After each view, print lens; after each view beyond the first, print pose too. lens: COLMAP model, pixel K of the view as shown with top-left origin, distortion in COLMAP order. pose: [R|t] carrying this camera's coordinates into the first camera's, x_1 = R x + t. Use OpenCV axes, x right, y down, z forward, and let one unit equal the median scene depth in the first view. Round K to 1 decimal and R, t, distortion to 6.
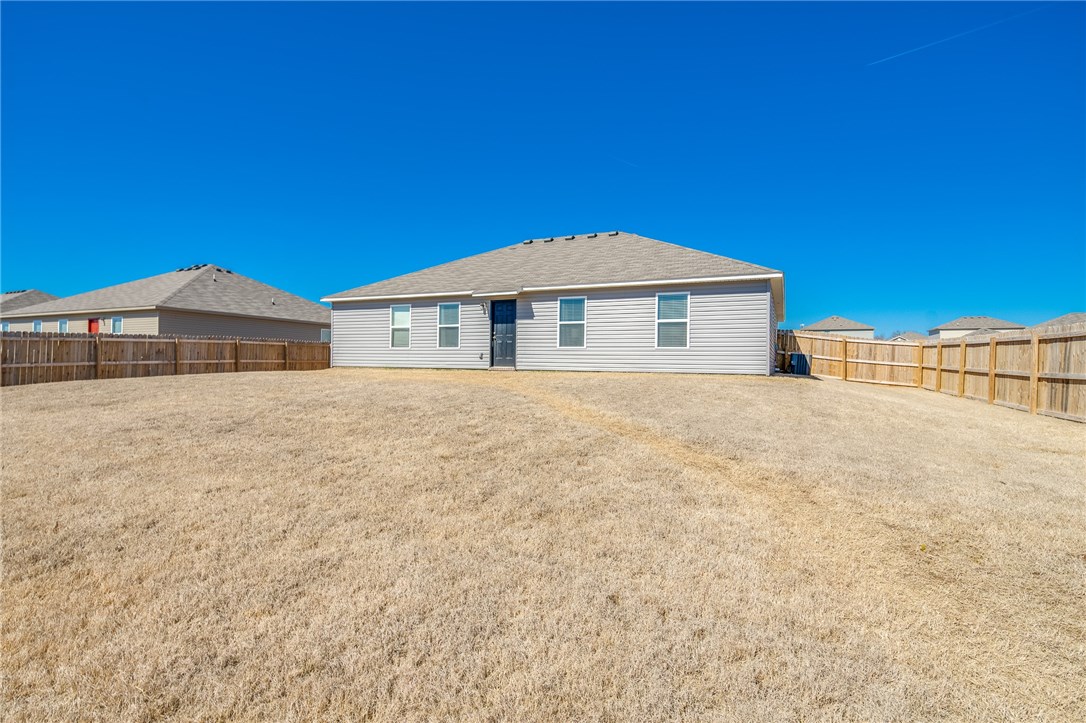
lens RADIAL K [[455.1, 0, 546.0], [0, 455.1, 361.6], [0, 0, 1]] dist [-0.001994, -0.000089]
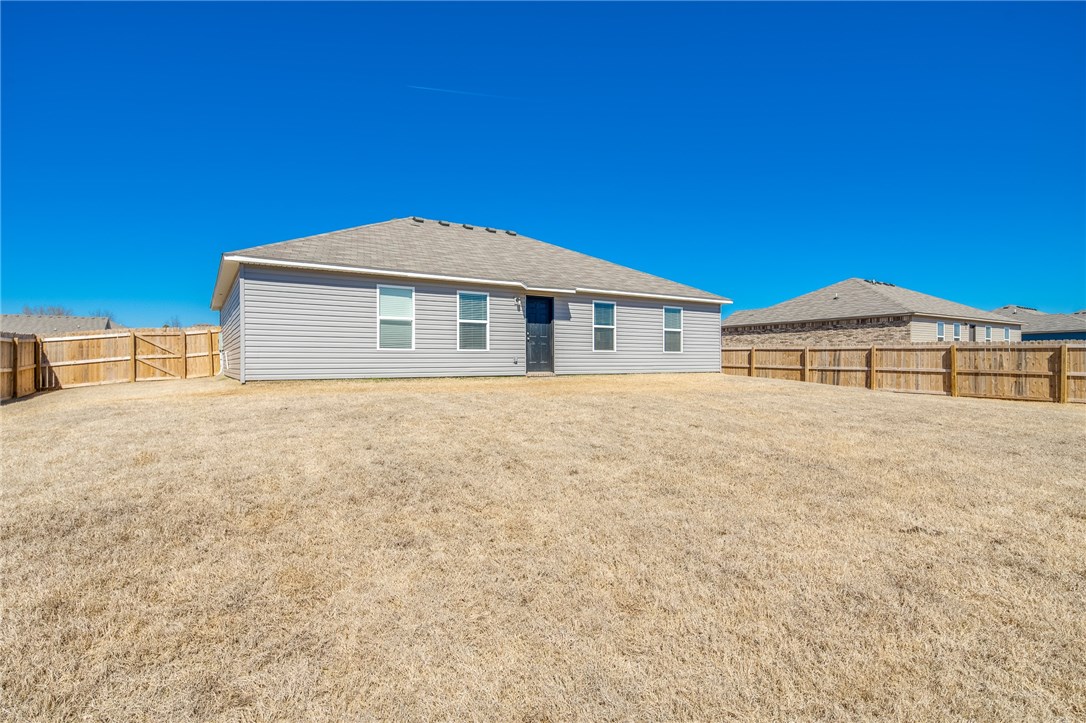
lens RADIAL K [[536.1, 0, 543.6], [0, 536.1, 359.5], [0, 0, 1]] dist [0.007267, 0.000463]
pose [[0.586047, -0.005809, 0.810256, -0.935520], [0.012484, 0.999920, -0.001860, -0.011134], [-0.810181, 0.011205, 0.586073, 0.384895]]
